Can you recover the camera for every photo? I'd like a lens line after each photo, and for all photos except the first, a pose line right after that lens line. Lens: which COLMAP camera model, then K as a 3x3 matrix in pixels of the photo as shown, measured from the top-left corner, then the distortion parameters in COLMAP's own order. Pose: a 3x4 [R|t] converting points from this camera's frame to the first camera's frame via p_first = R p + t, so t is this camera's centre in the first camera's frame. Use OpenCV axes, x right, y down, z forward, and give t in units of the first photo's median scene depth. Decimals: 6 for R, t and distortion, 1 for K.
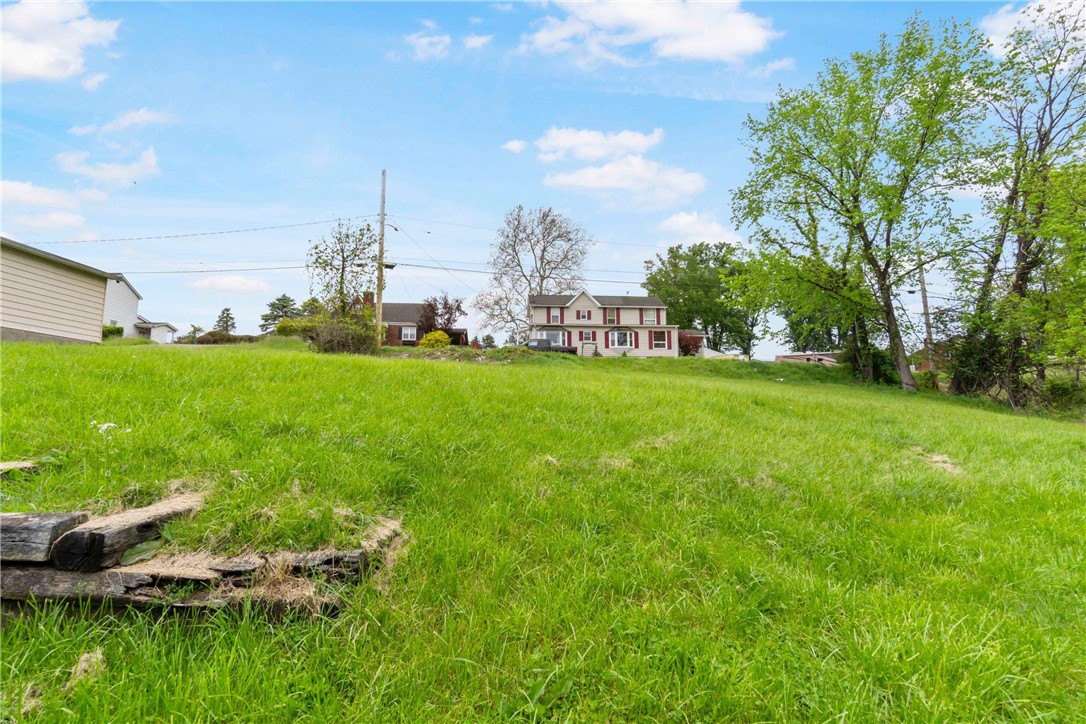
lens RADIAL K [[474.4, 0, 541.6], [0, 474.4, 359.4], [0, 0, 1]] dist [-0.001882, -0.002173]
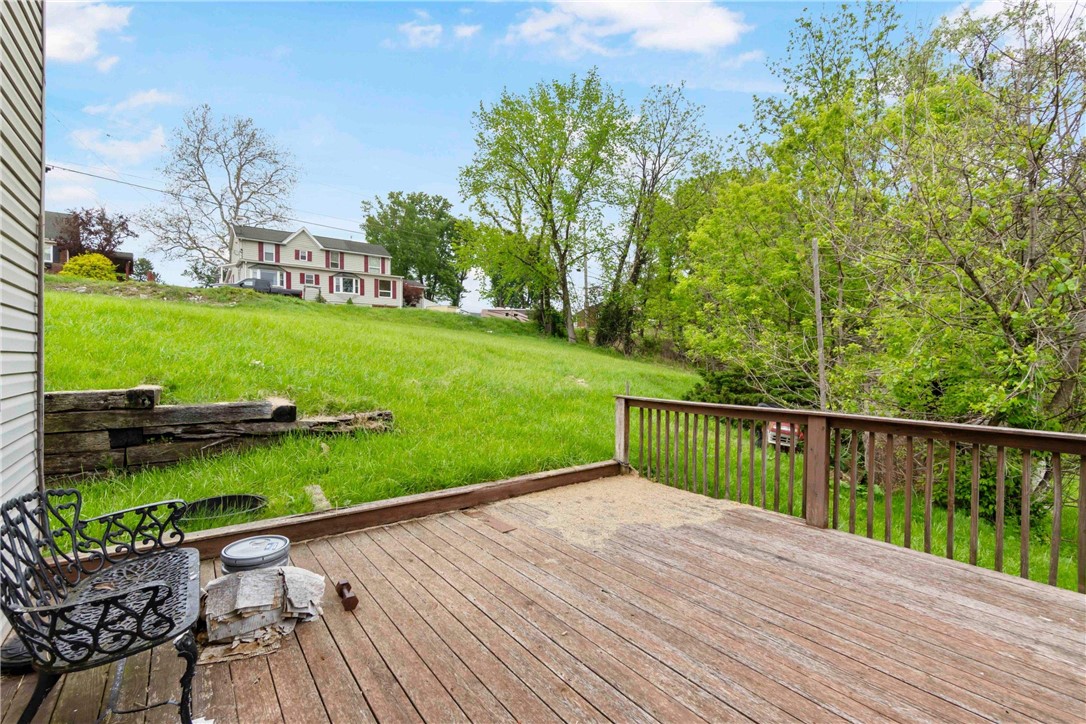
lens RADIAL K [[484.2, 0, 541.1], [0, 484.2, 348.6], [0, 0, 1]] dist [-0.004800, 0.001372]
pose [[0.828901, 0.010478, 0.559297, -0.076839], [-0.061049, 0.995547, 0.071825, -0.010428], [-0.556054, -0.093680, 0.825850, -0.101936]]
